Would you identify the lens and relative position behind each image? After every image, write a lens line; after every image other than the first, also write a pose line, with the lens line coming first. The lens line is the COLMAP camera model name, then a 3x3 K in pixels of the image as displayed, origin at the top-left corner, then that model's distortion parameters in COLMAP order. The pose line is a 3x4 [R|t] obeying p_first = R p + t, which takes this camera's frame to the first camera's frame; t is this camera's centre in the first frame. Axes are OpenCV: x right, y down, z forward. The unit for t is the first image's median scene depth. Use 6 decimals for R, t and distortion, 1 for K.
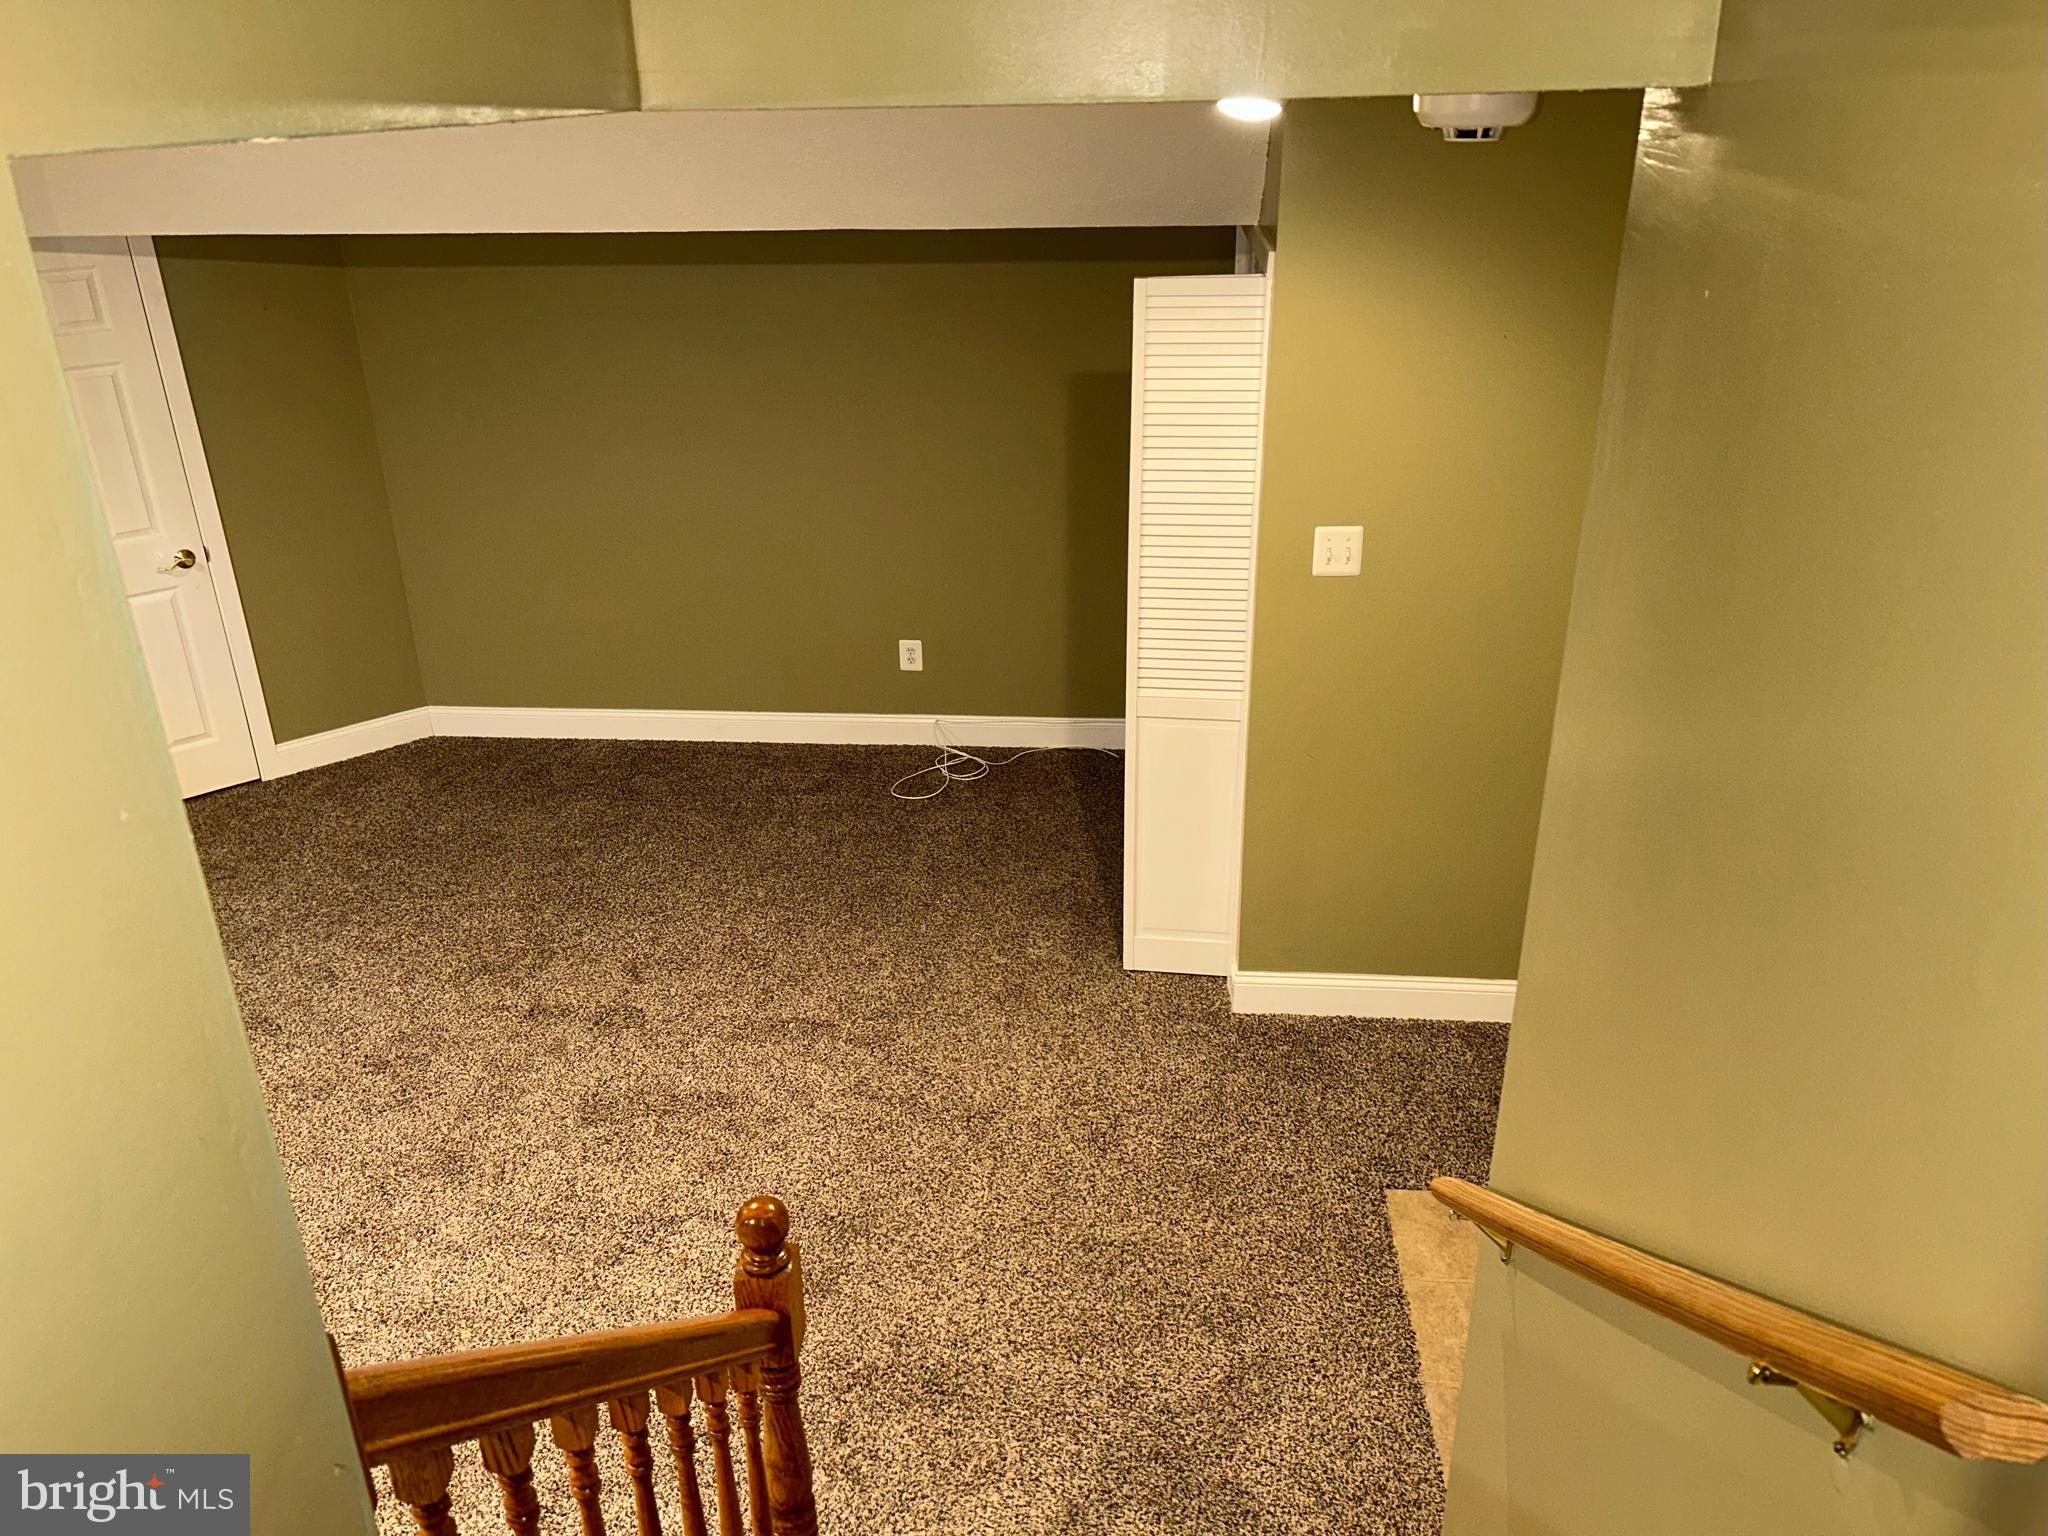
lens RADIAL K [[1548.0, 0, 1021.7], [0, 1548.0, 767.2], [0, 0, 1]] dist [0.052922, -0.046108]
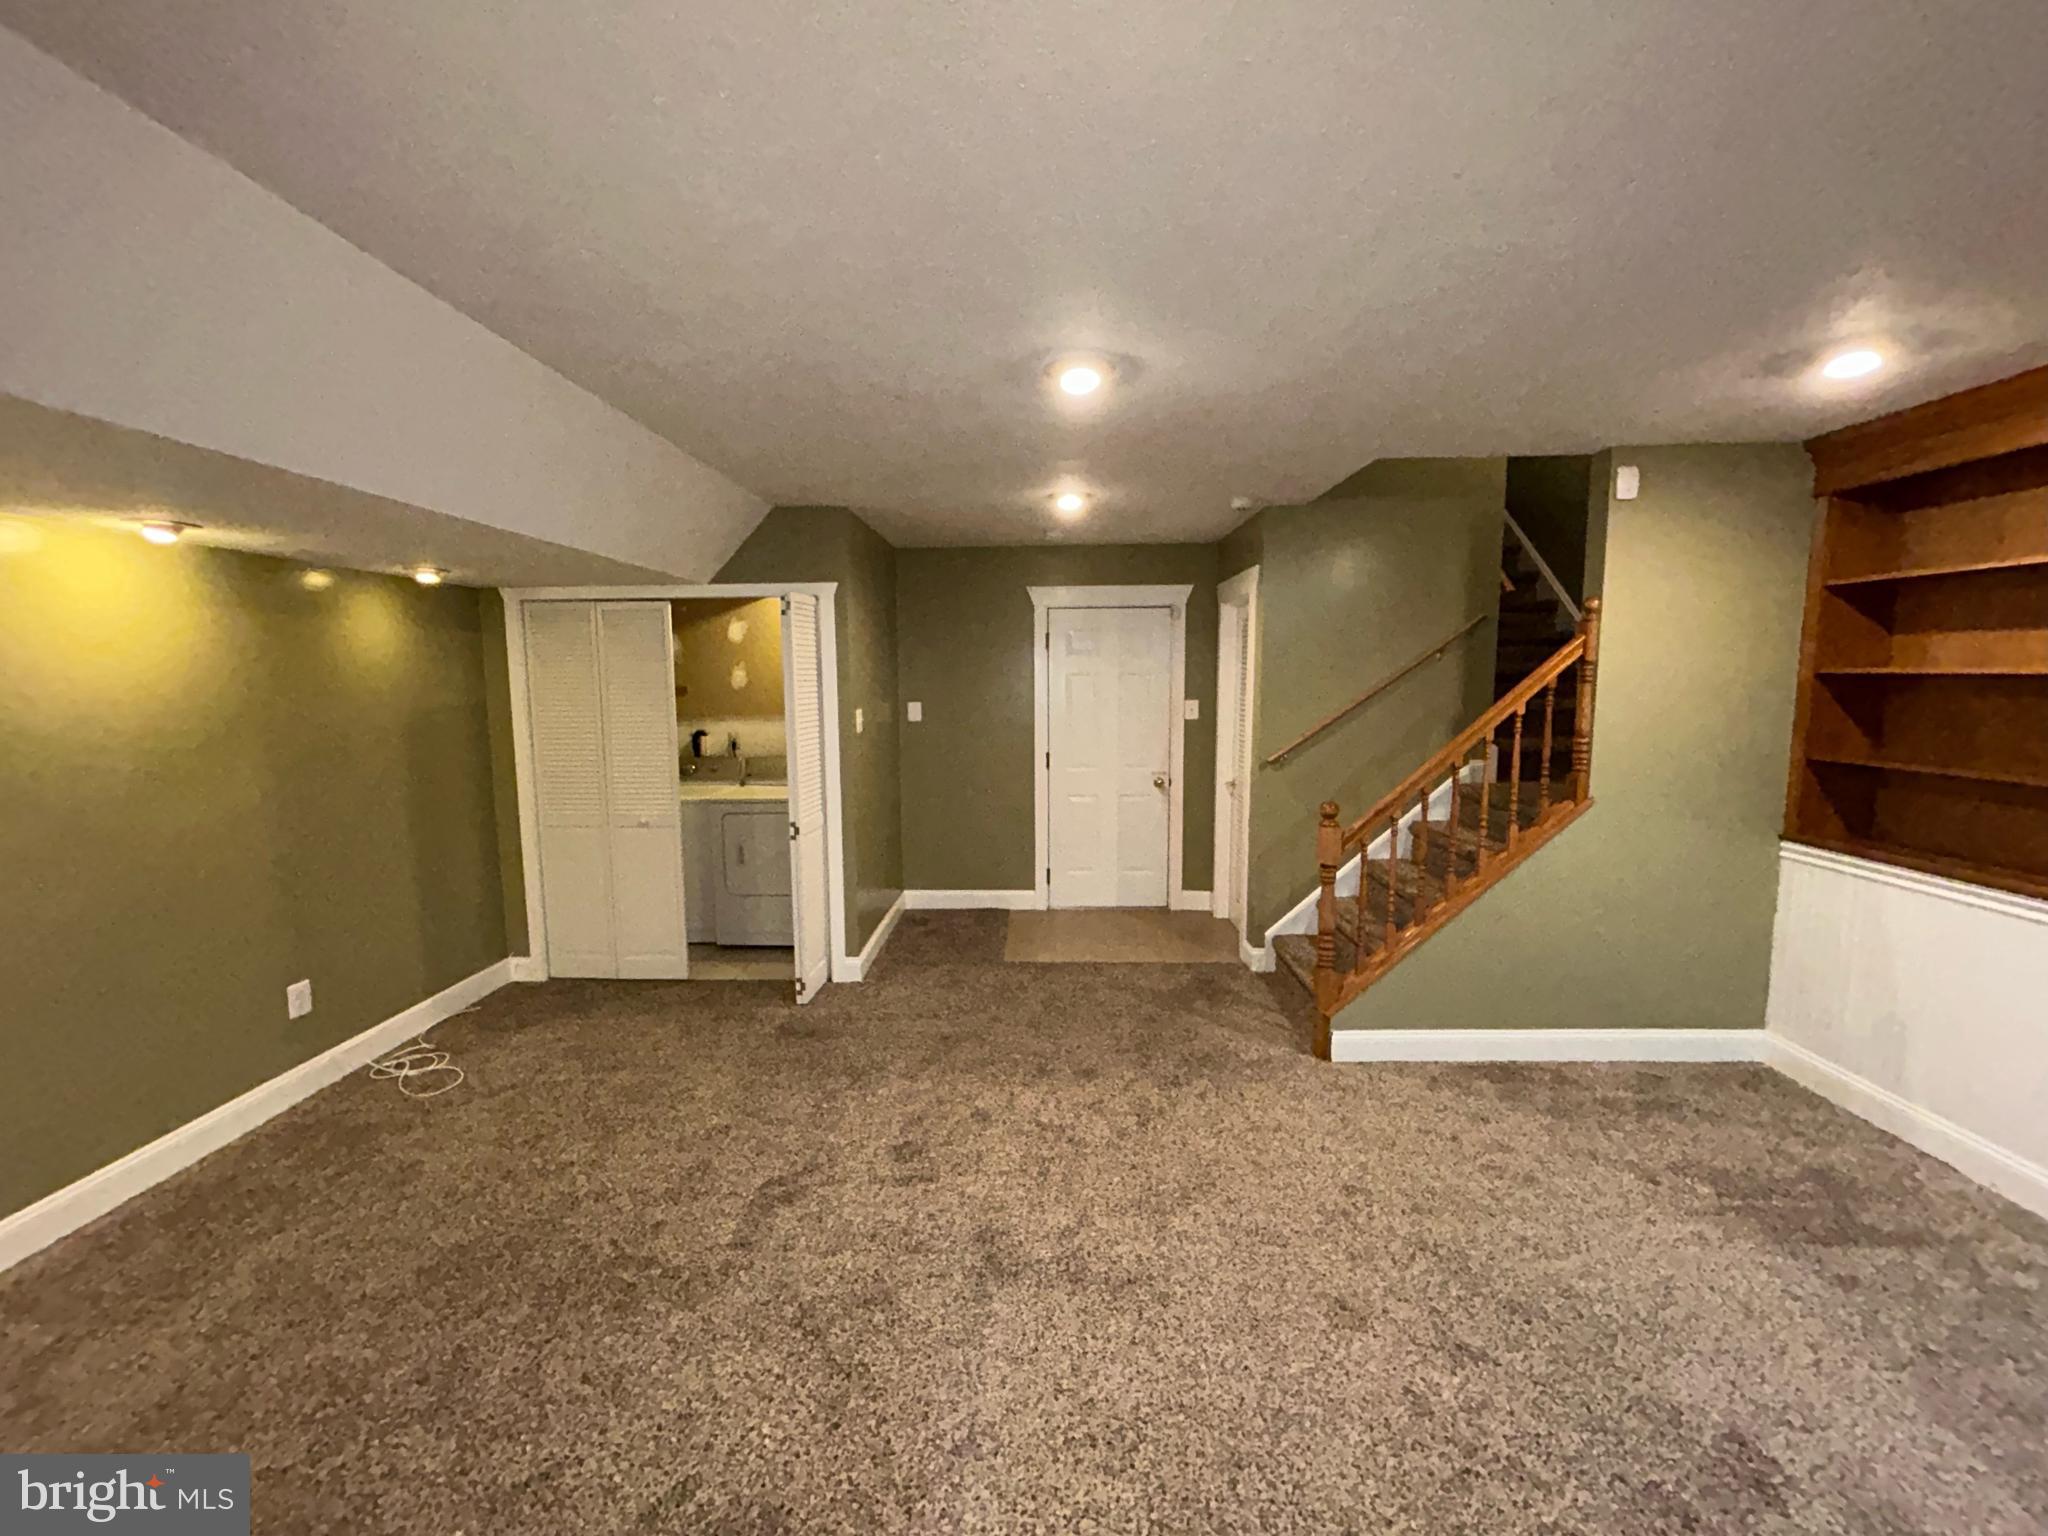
lens RADIAL K [[831.0, 0, 1020.4], [0, 831.0, 762.6], [0, 0, 1]] dist [0.003104, 0.000921]
pose [[-0.058008, -0.086554, 0.994557, -0.788536], [0.419188, 0.902044, 0.102952, -0.092282], [-0.906045, 0.422878, -0.016043, 0.702597]]
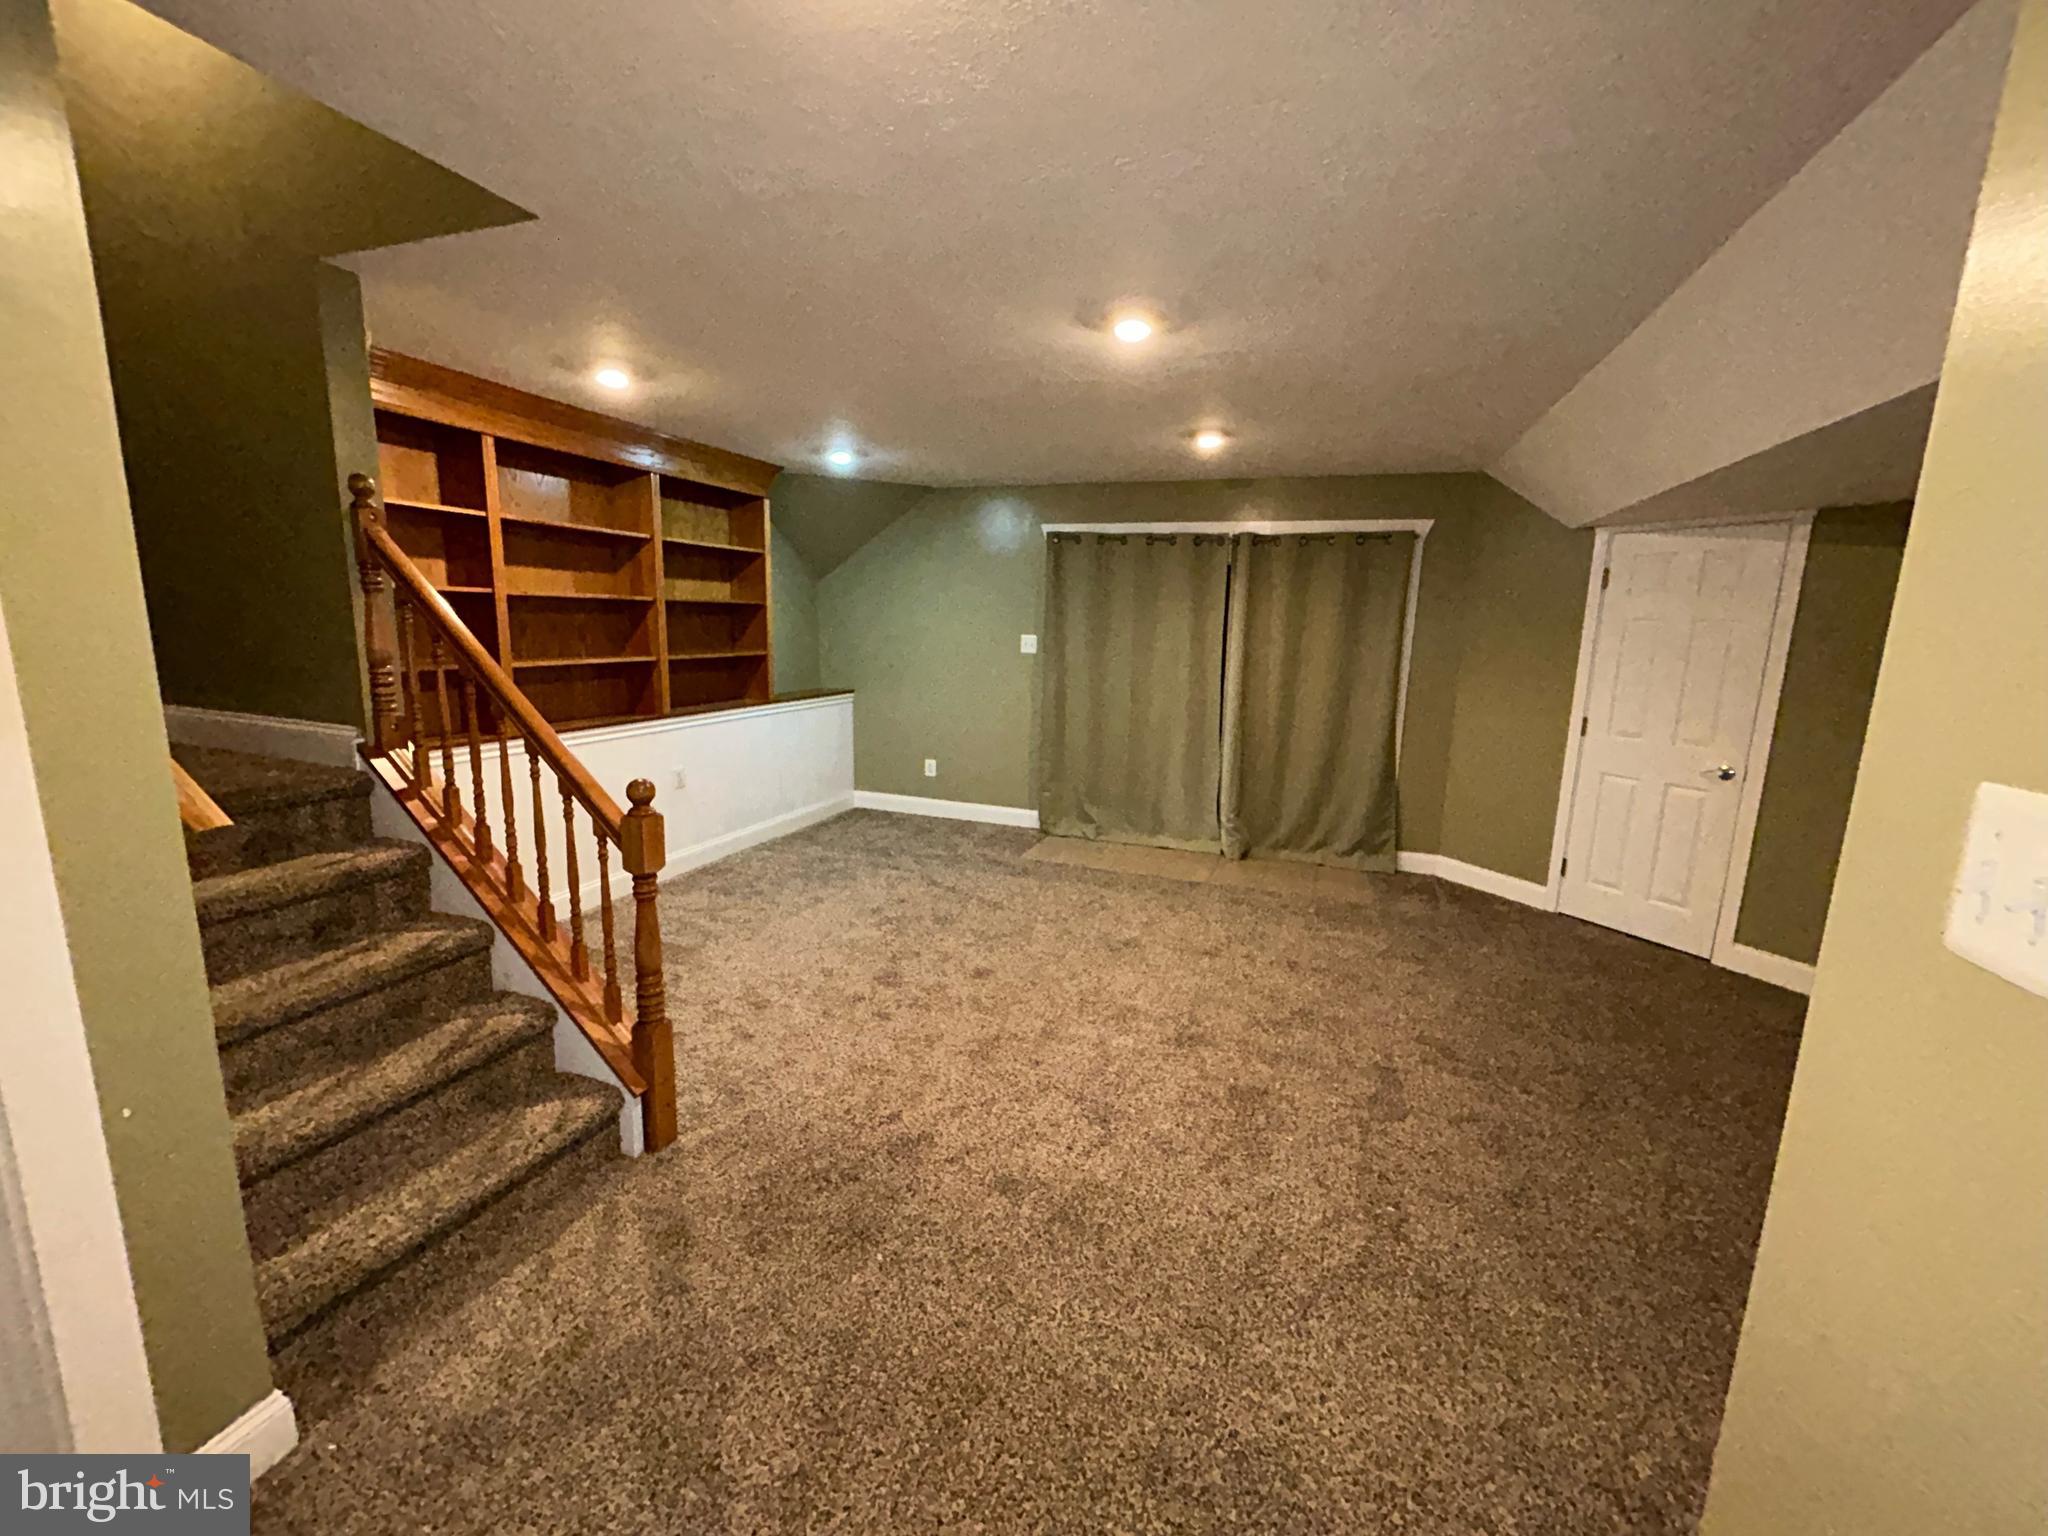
lens RADIAL K [[831.0, 0, 1014.9], [0, 831.0, 762.4], [0, 0, 1]] dist [0.003104, 0.000921]
pose [[-0.265984, 0.174092, -0.948127, 0.321025], [-0.416322, 0.866355, 0.275870, -0.103288], [0.869441, 0.468104, -0.157958, 0.718920]]
